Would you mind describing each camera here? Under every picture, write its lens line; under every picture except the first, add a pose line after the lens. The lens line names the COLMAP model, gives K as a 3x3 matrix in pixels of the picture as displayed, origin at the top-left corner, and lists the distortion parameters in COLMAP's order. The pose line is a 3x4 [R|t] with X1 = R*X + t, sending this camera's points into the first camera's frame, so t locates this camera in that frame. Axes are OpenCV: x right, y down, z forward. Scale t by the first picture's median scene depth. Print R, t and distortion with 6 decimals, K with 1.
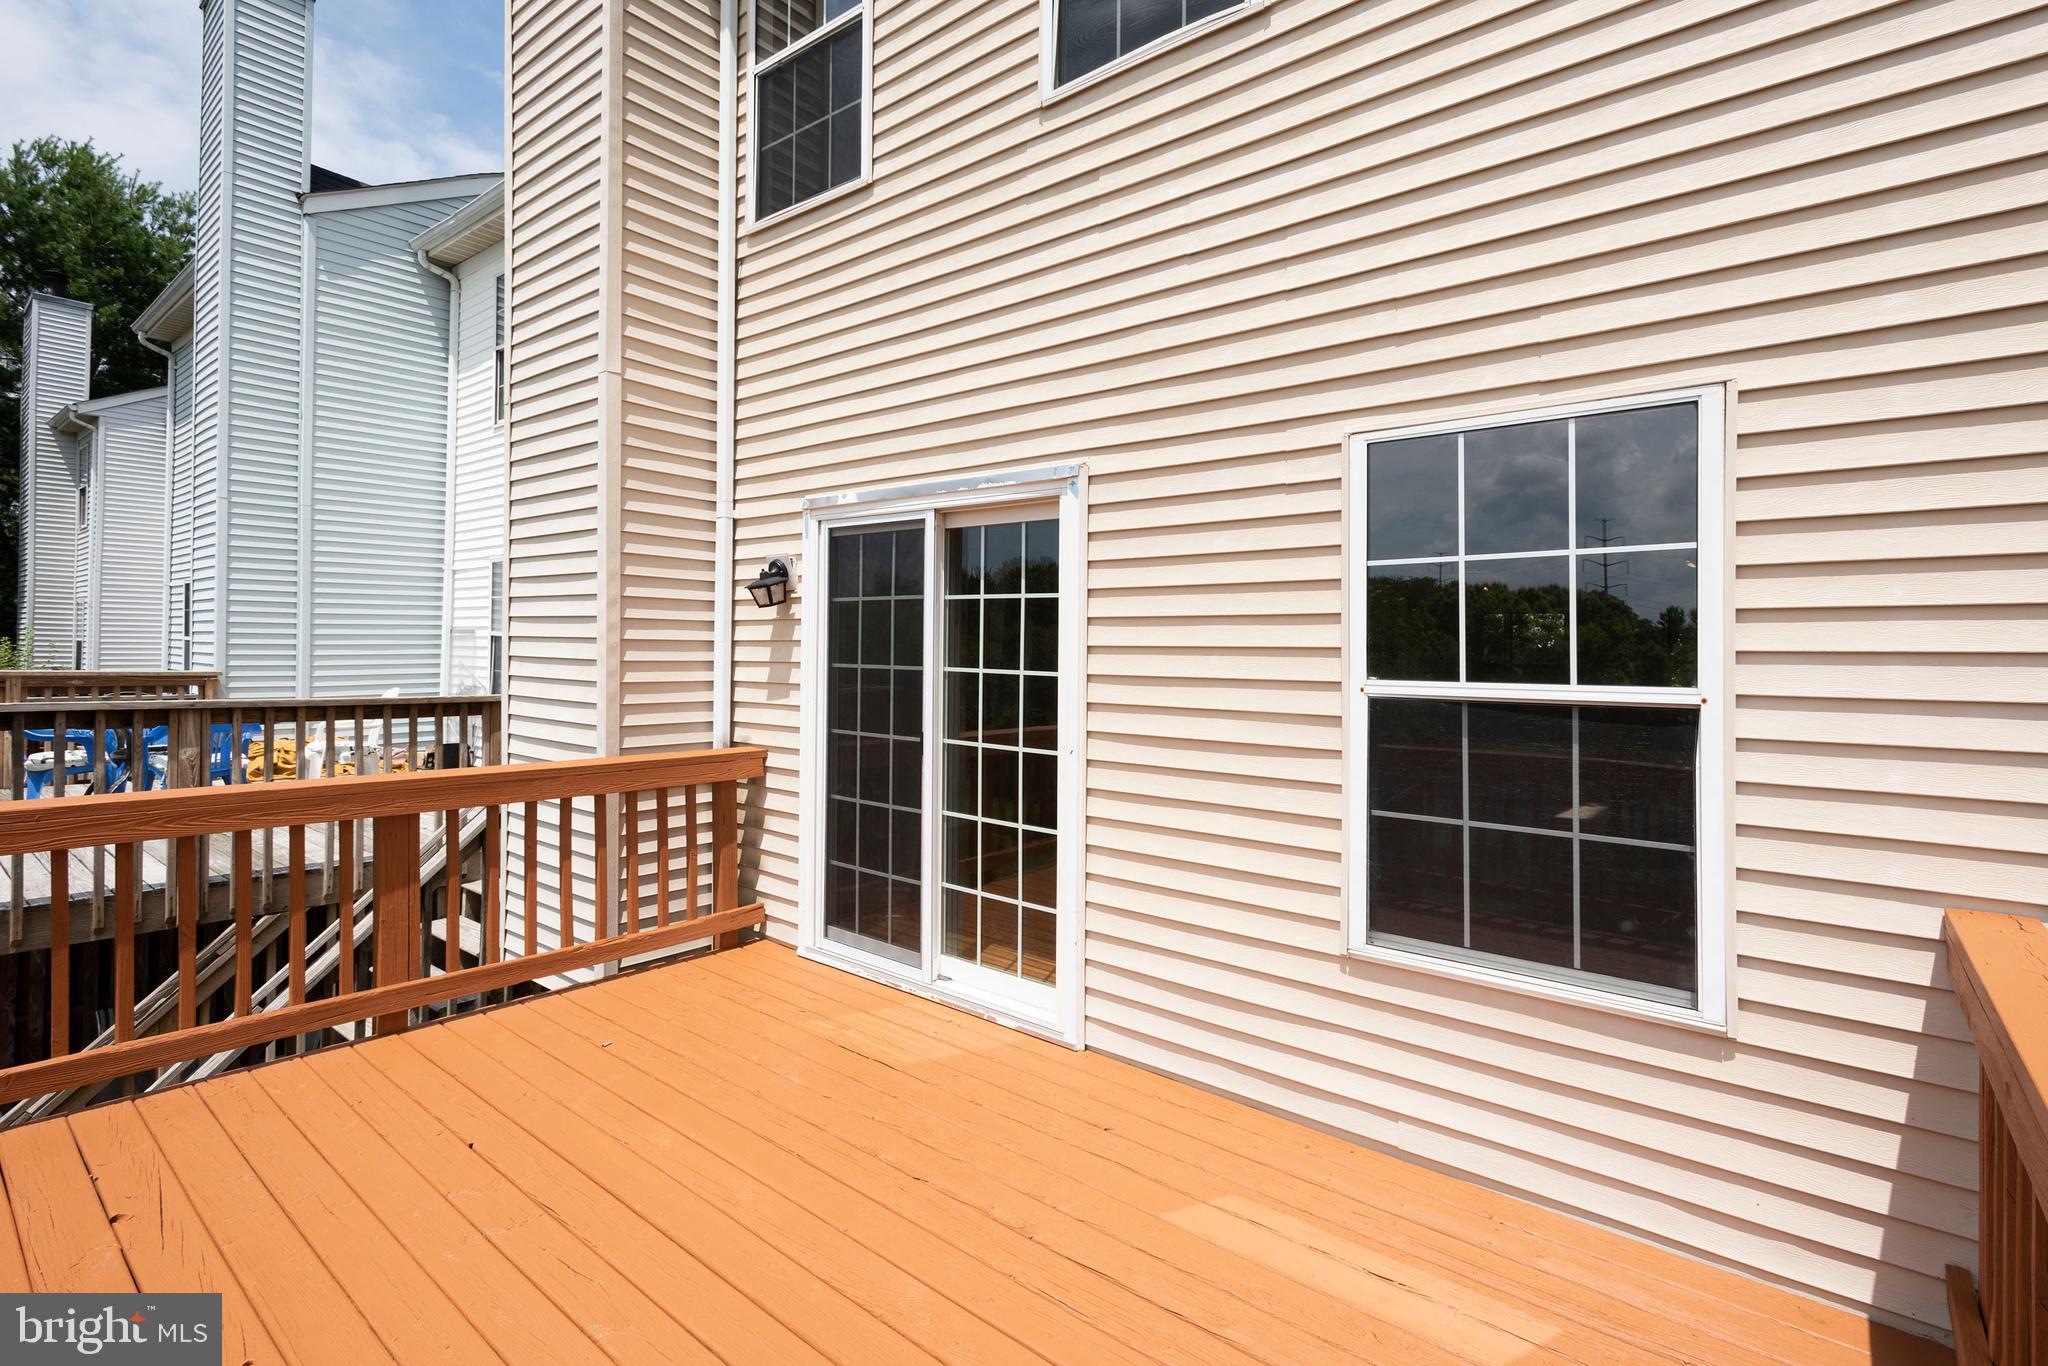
lens RADIAL K [[961.3, 0, 1036.2], [0, 961.3, 685.6], [0, 0, 1]] dist [0.007402, 0.000009]
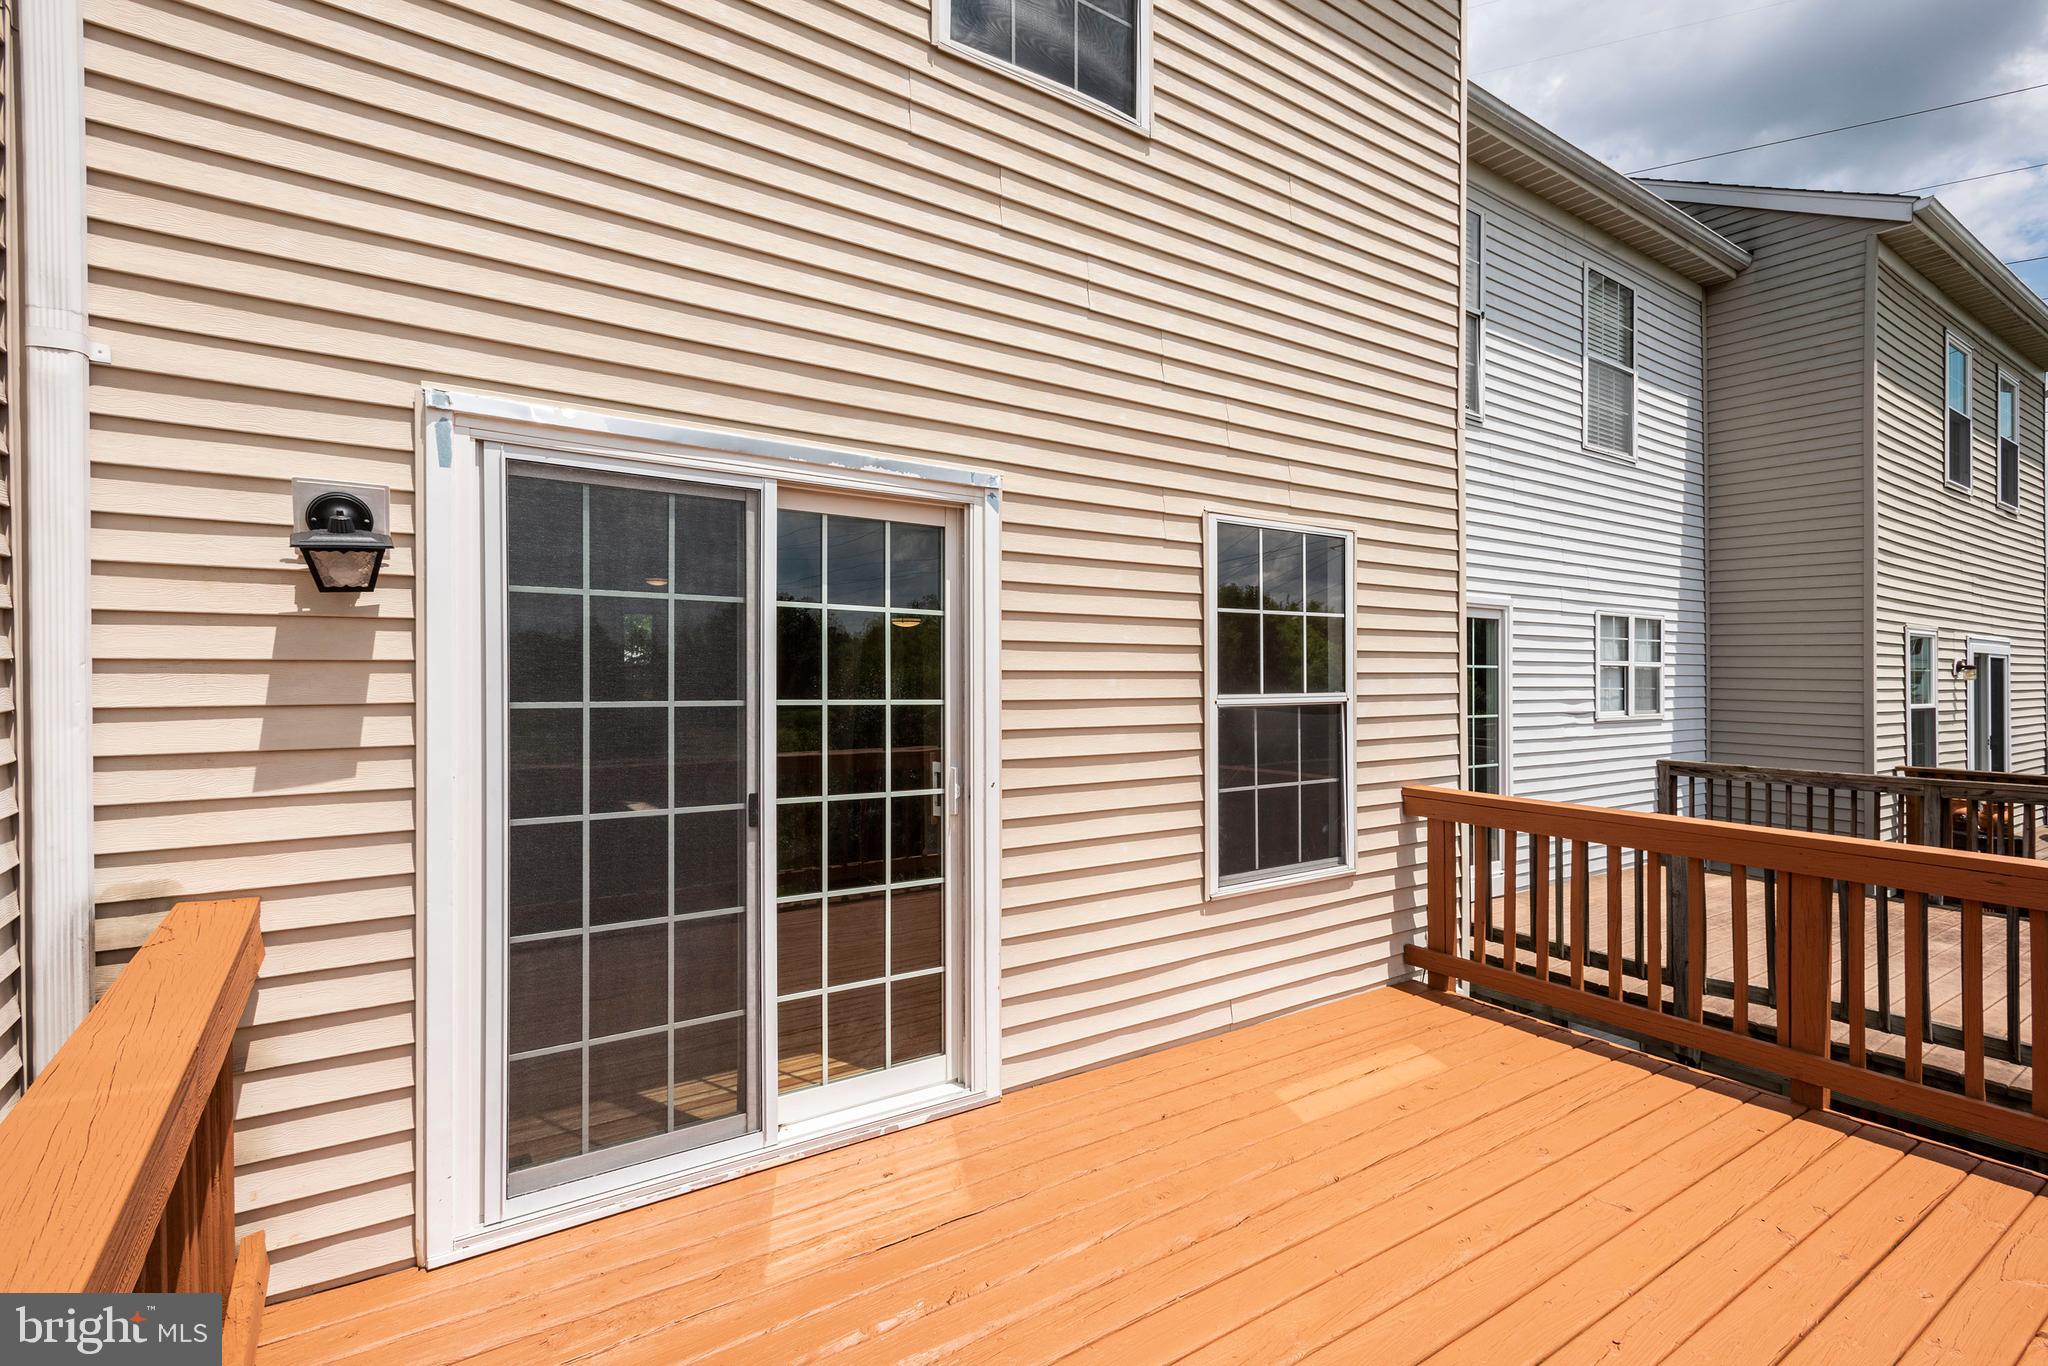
lens RADIAL K [[963.2, 0, 1044.2], [0, 963.2, 691.3], [0, 0, 1]] dist [0.016716, 0.000005]
pose [[0.278038, -0.036310, 0.959884, -0.795433], [0.028357, 0.999160, 0.029582, -0.044877], [-0.960152, 0.018994, 0.278834, 0.653858]]
